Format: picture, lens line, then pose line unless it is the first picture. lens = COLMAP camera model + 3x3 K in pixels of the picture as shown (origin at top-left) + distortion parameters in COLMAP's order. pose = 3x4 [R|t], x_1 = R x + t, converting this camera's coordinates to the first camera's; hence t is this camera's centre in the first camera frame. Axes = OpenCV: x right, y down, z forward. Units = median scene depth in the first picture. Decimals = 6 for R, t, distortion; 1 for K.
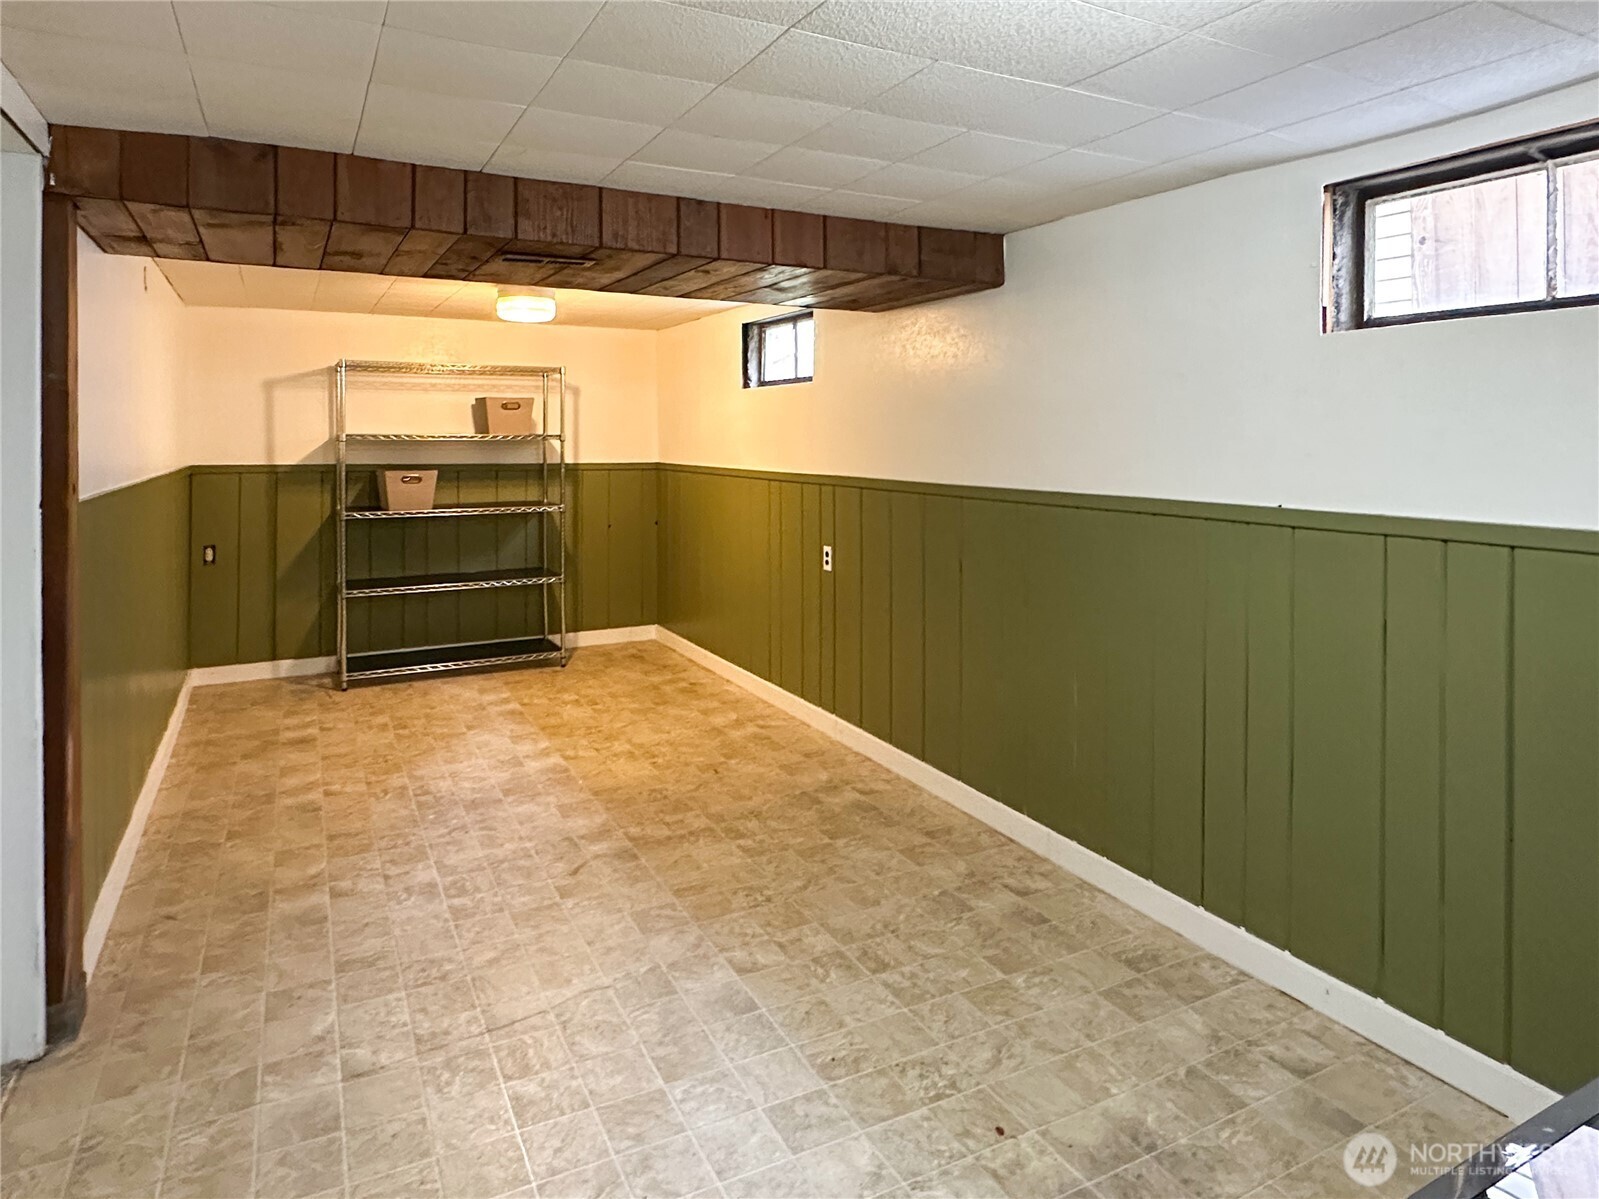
lens RADIAL K [[957.1, 0, 799.5], [0, 957.1, 599.5], [0, 0, 1]] dist [0.001747, 0.000687]
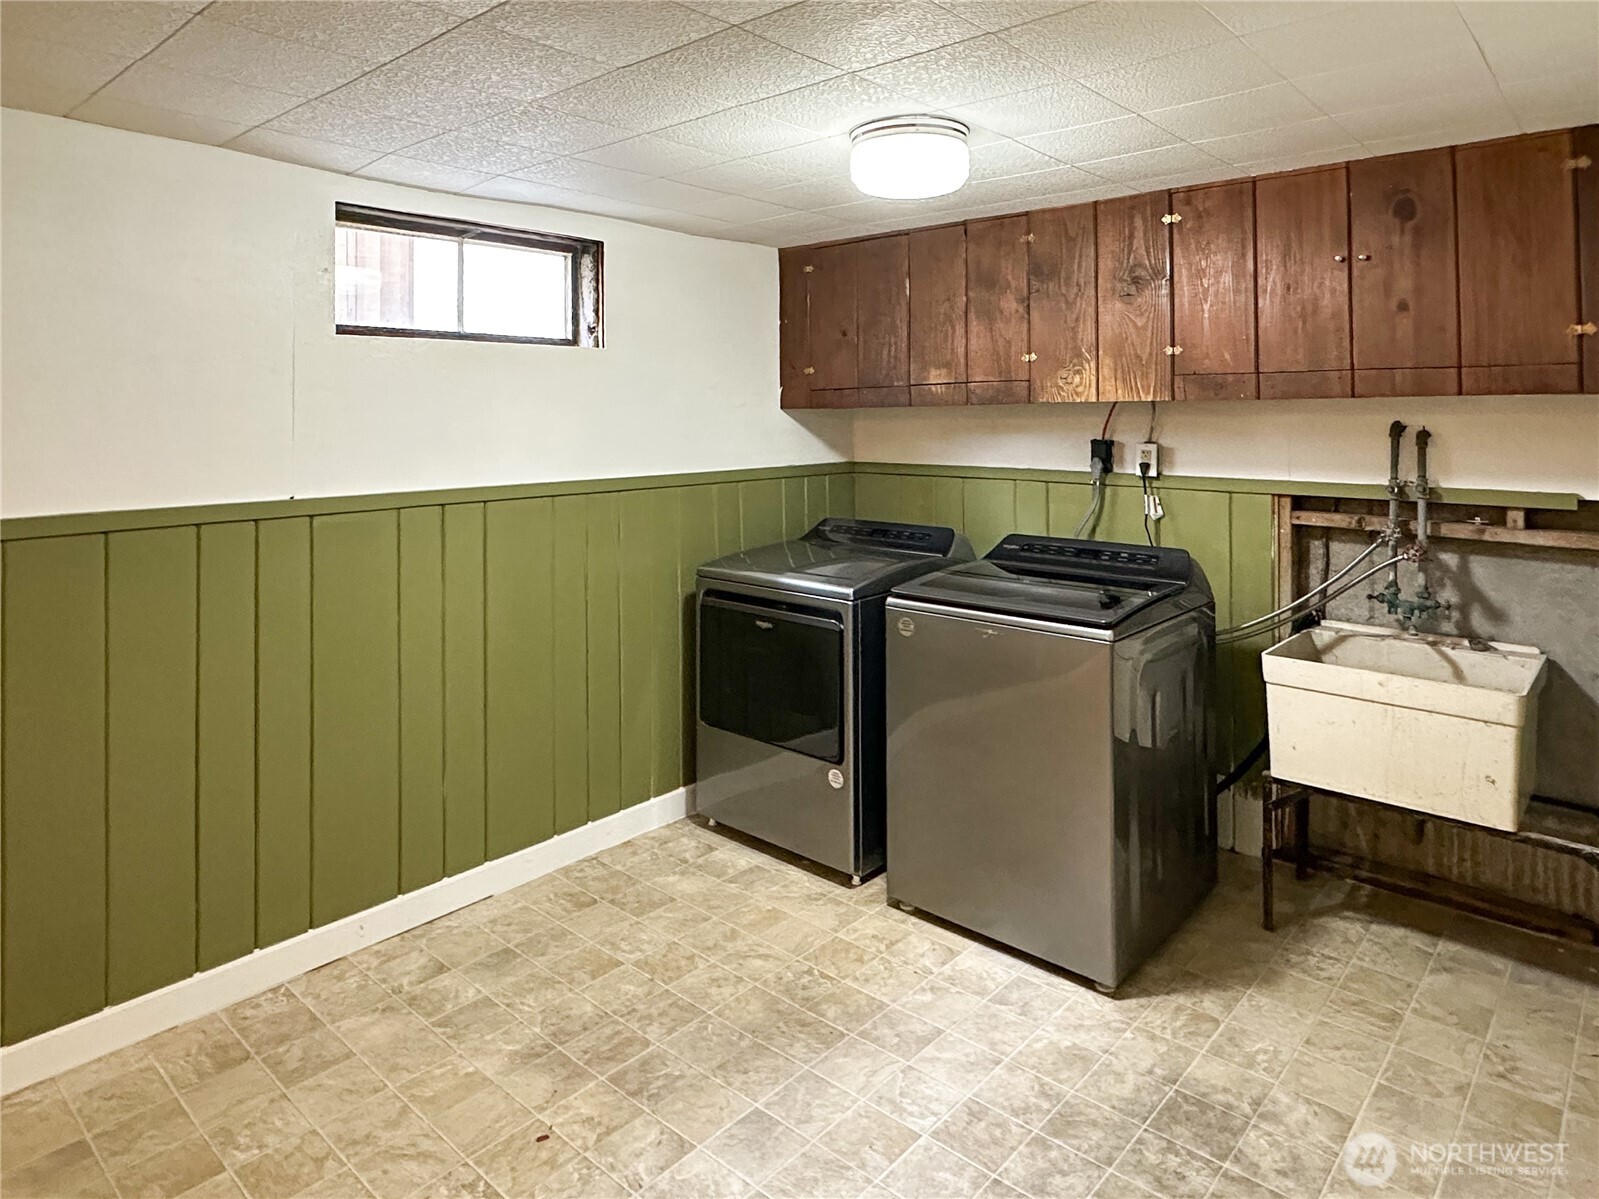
lens RADIAL K [[957.1, 0, 799.5], [0, 957.1, 599.5], [0, 0, 1]] dist [0.001747, 0.000687]
pose [[-0.350284, -0.177803, 0.919613, -0.685752], [0.157961, 0.956540, 0.245111, -0.173089], [-0.923228, 0.231122, -0.306974, 0.925348]]
